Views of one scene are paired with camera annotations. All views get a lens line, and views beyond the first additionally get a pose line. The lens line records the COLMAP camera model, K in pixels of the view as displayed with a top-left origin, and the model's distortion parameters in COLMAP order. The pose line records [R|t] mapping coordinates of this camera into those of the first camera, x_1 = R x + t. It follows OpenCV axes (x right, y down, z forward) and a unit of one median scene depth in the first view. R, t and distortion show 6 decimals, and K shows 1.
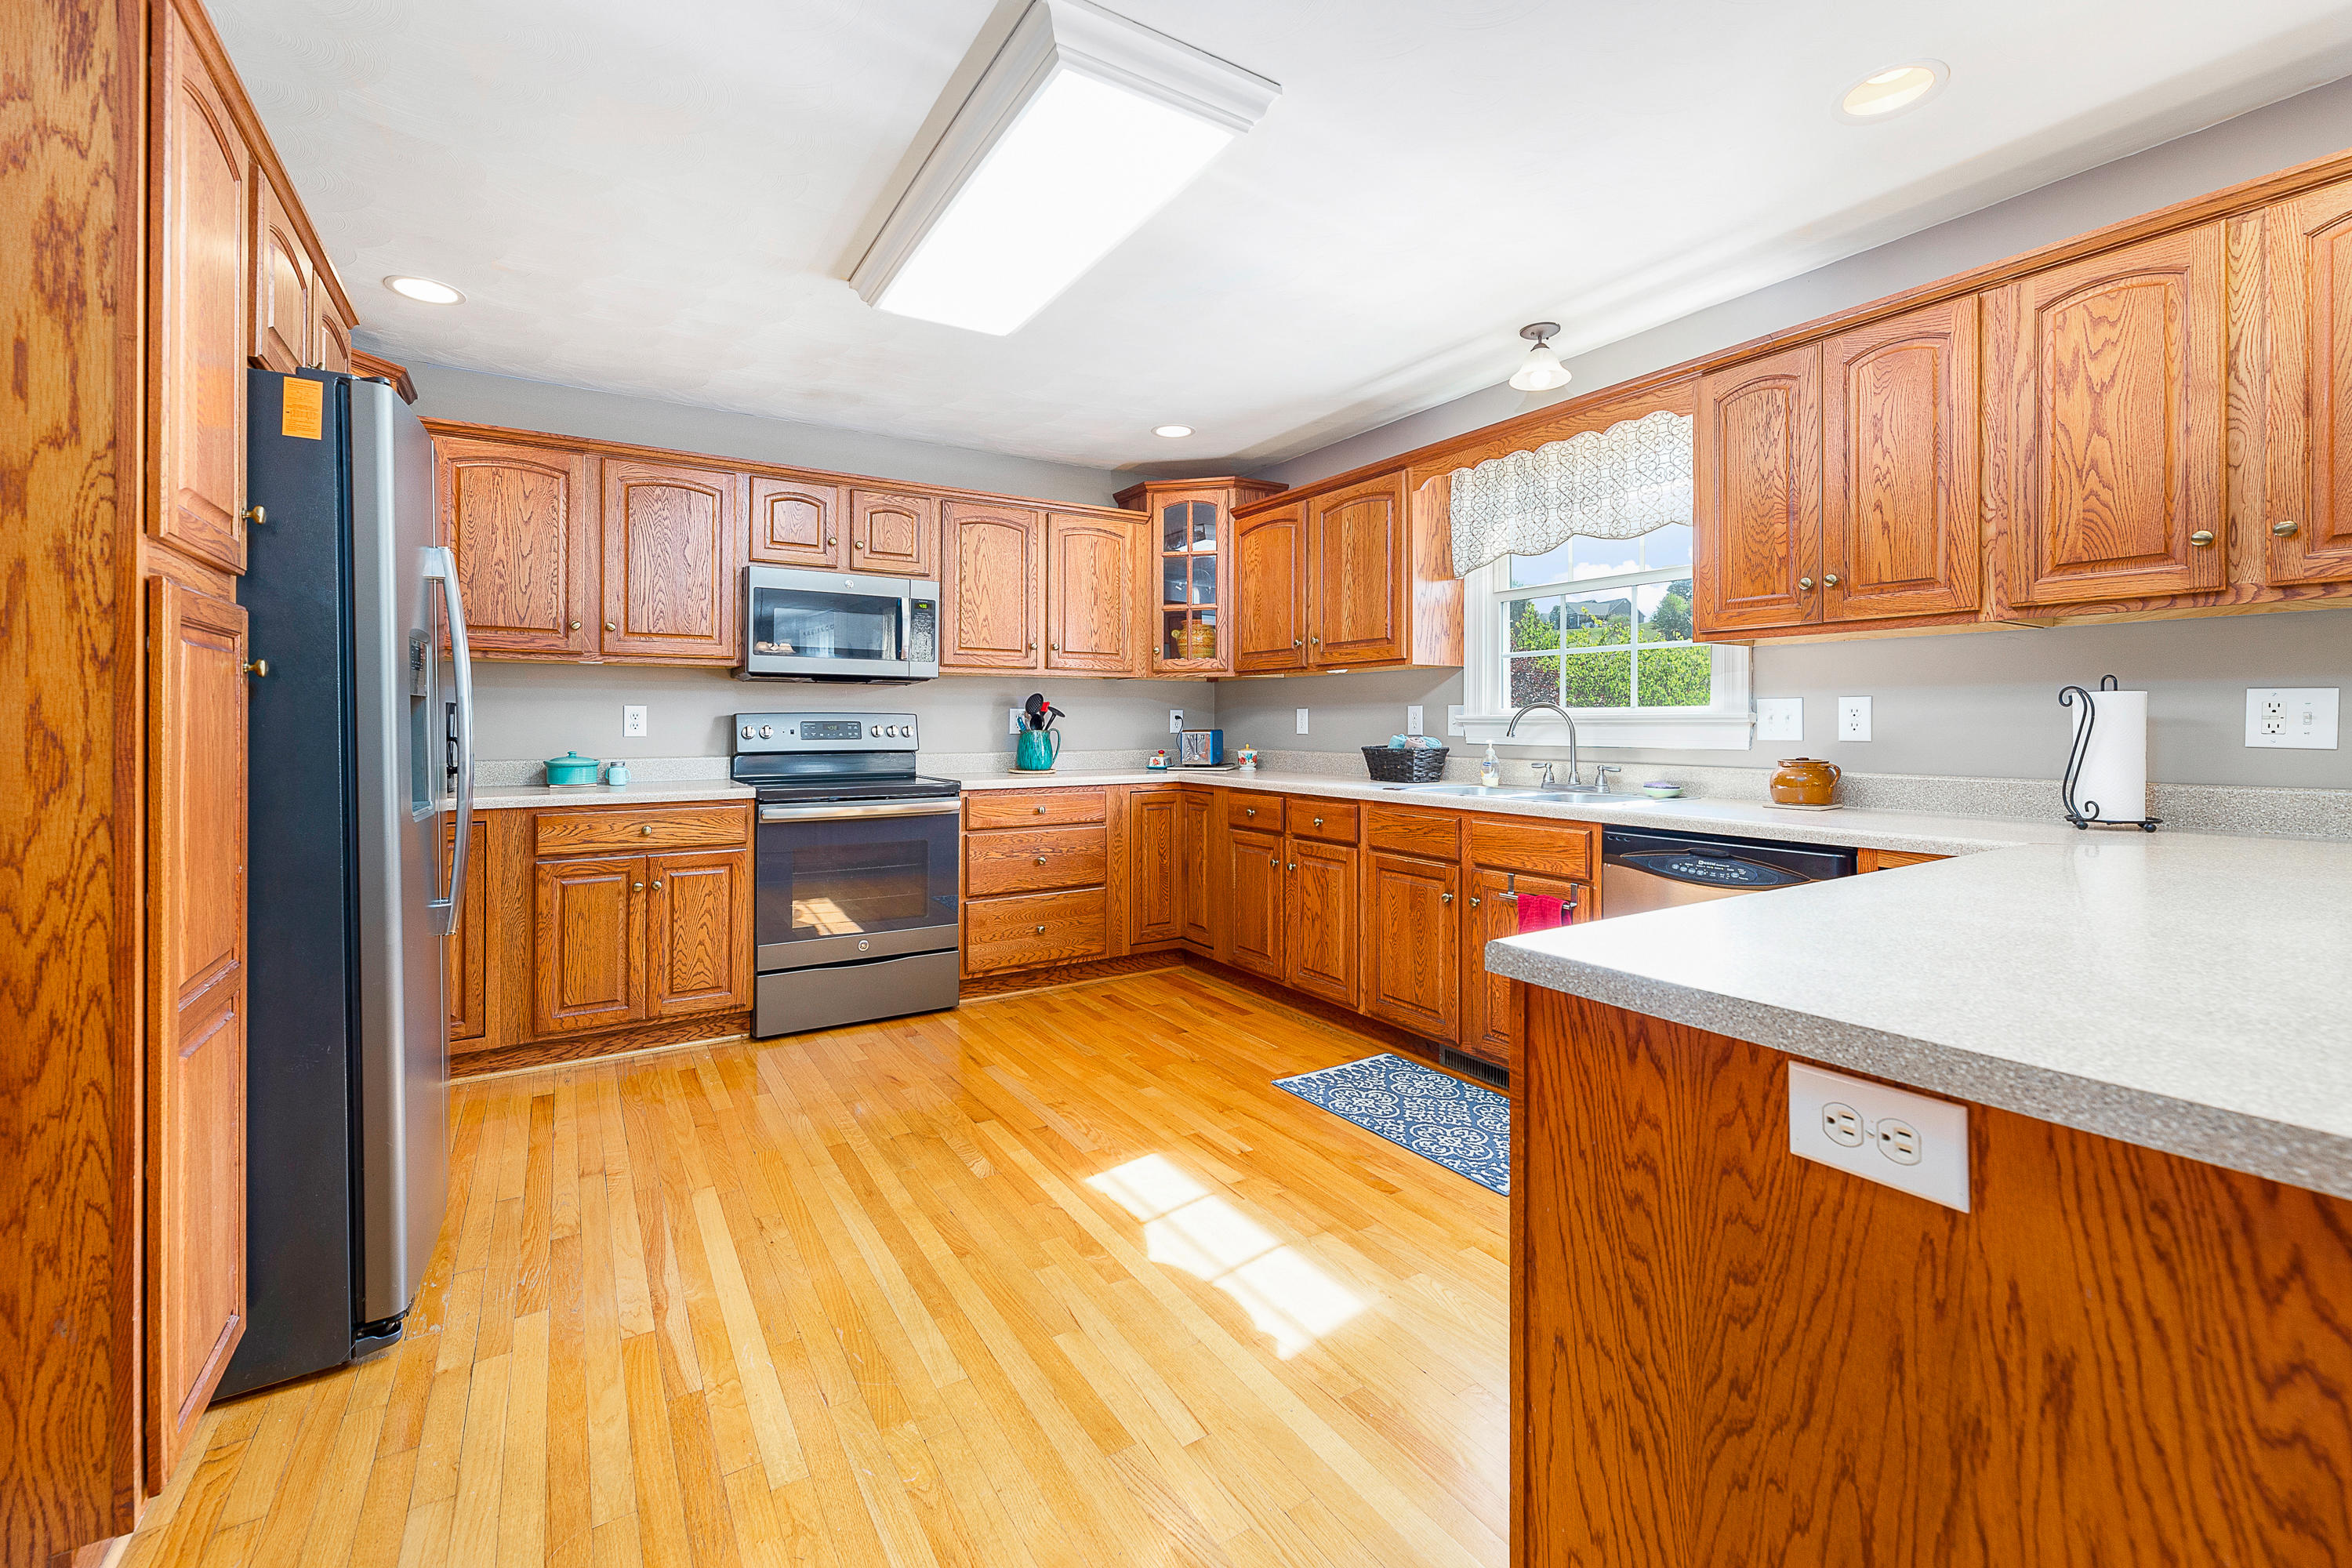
lens RADIAL K [[960.7, 0, 1183.8], [0, 960.7, 715.8], [0, 0, 1]] dist [0.002354, -0.000332]
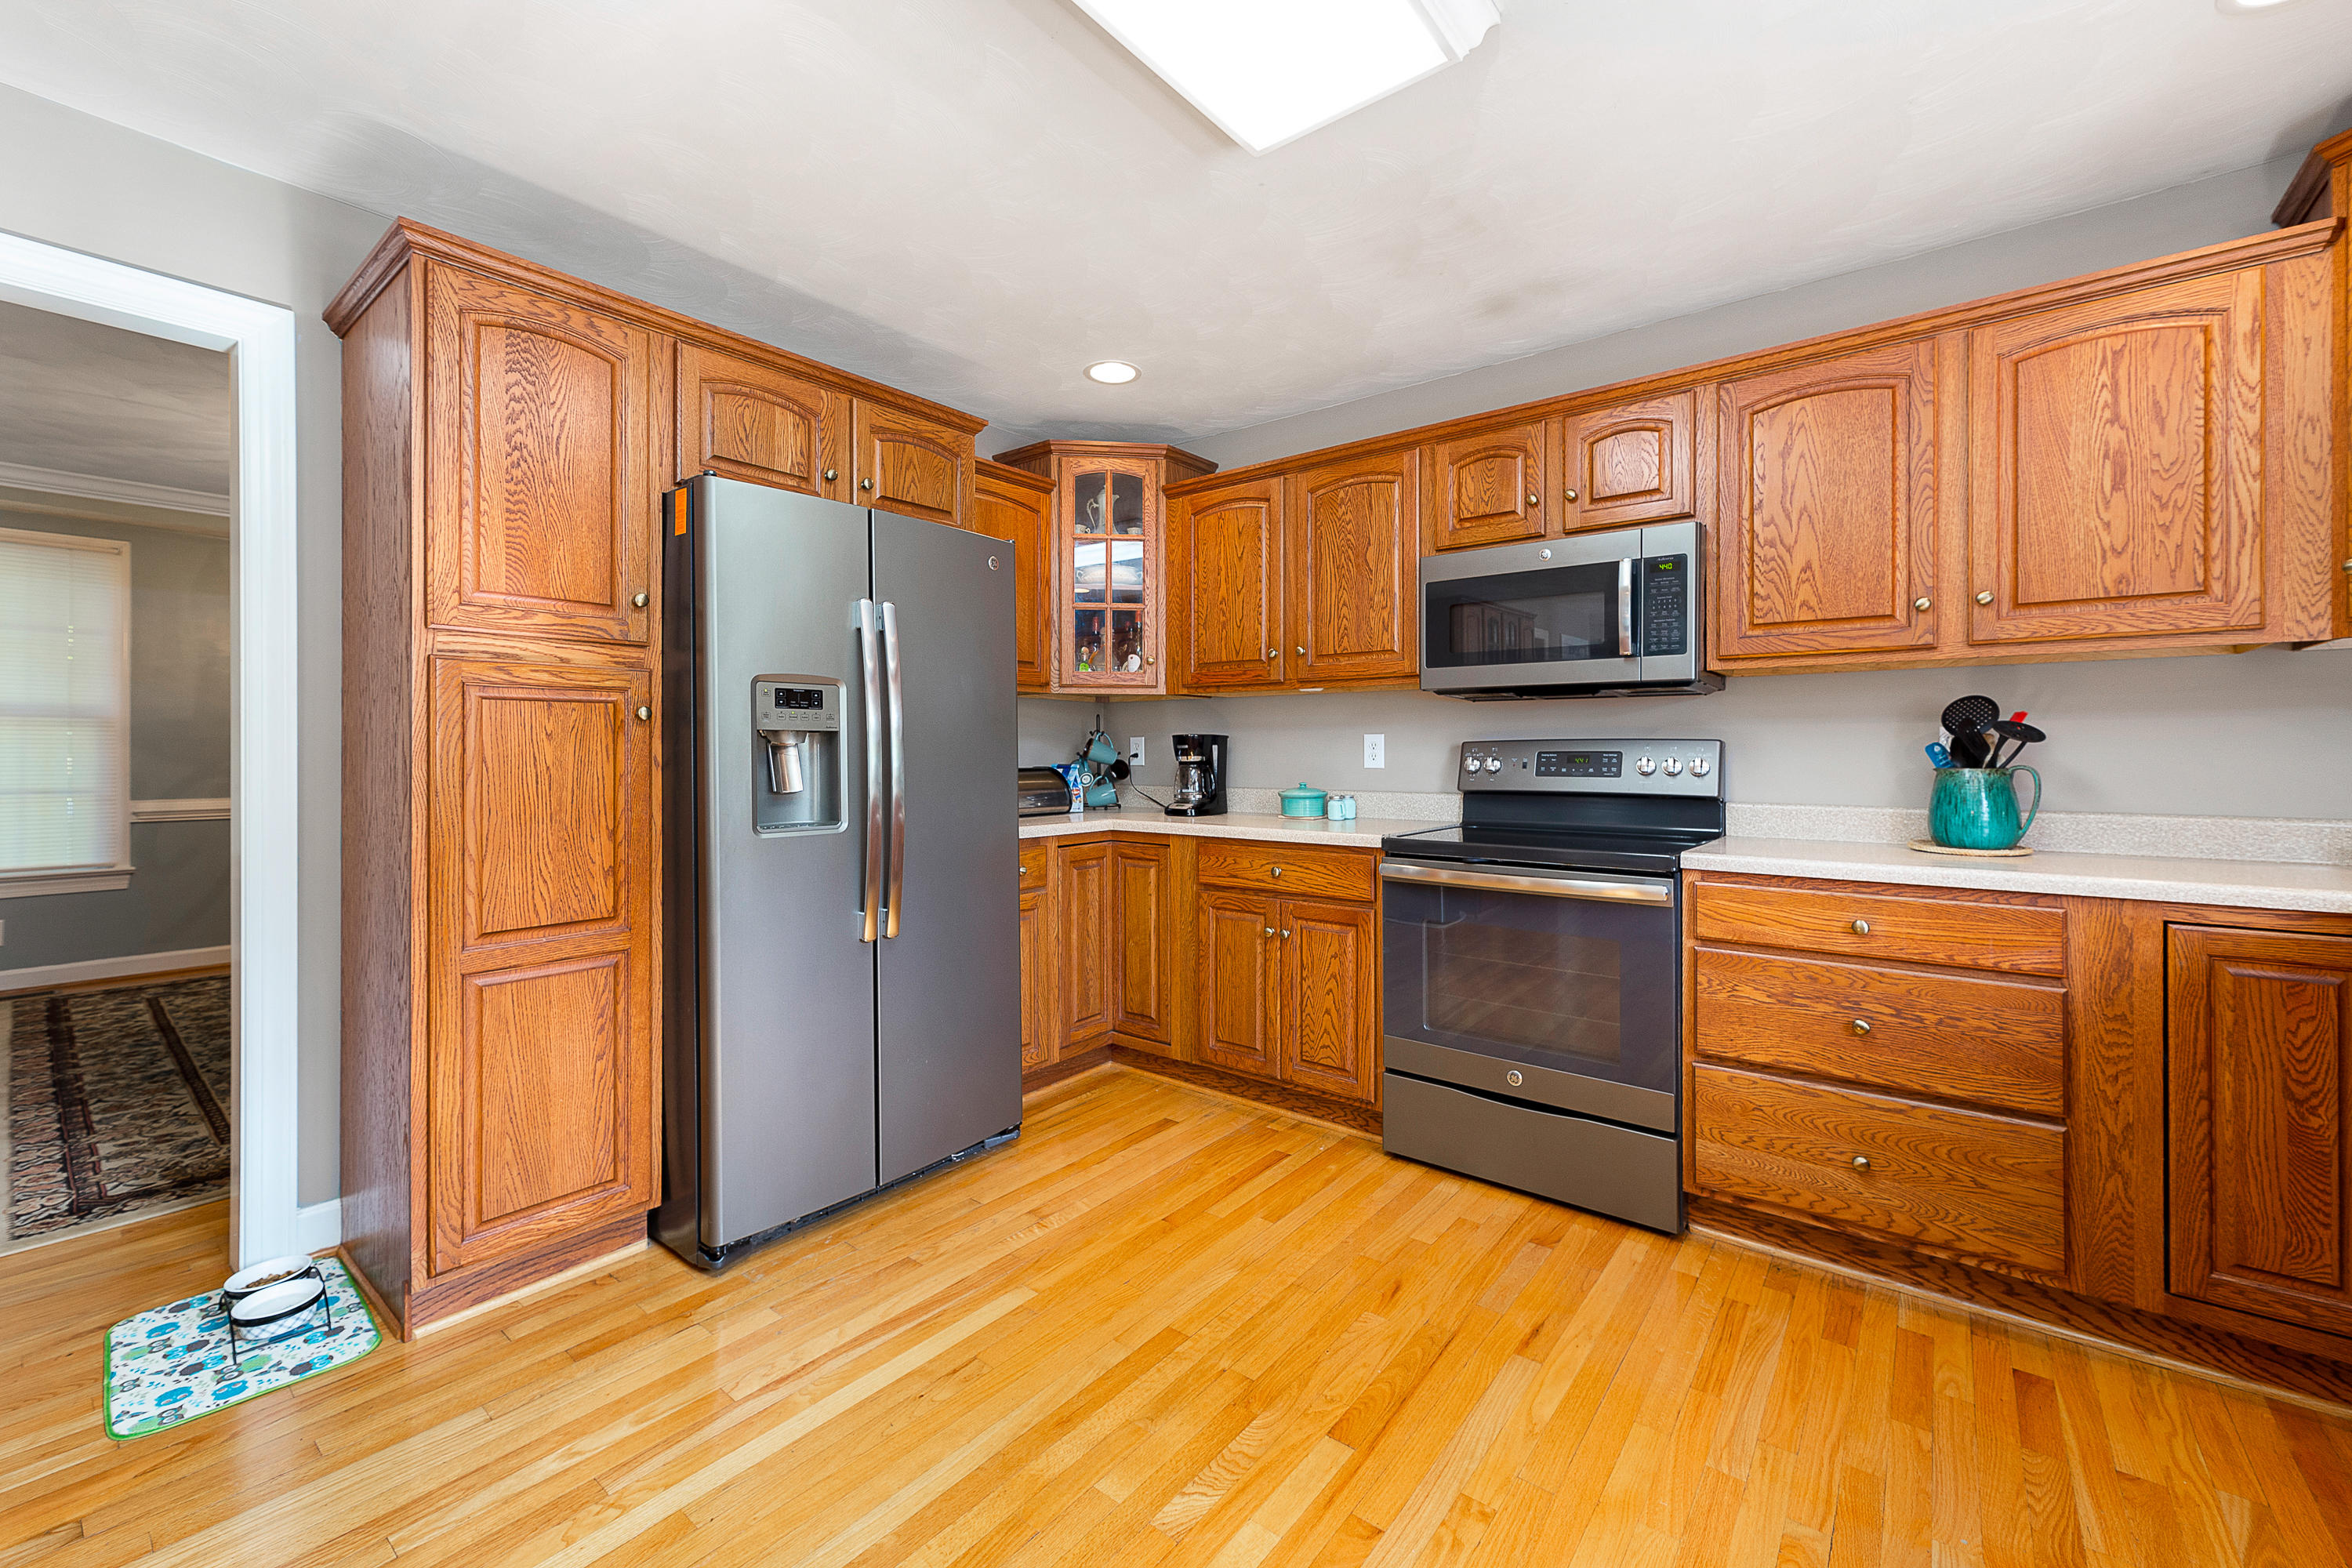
lens RADIAL K [[960.7, 0, 1176.0], [0, 960.7, 740.7], [0, 0, 1]] dist [0.002354, -0.000332]
pose [[0.313244, -0.006649, -0.949649, 0.264095], [0.012556, 0.999917, -0.002859, -0.003917], [0.949590, -0.011028, 0.313301, 0.597256]]
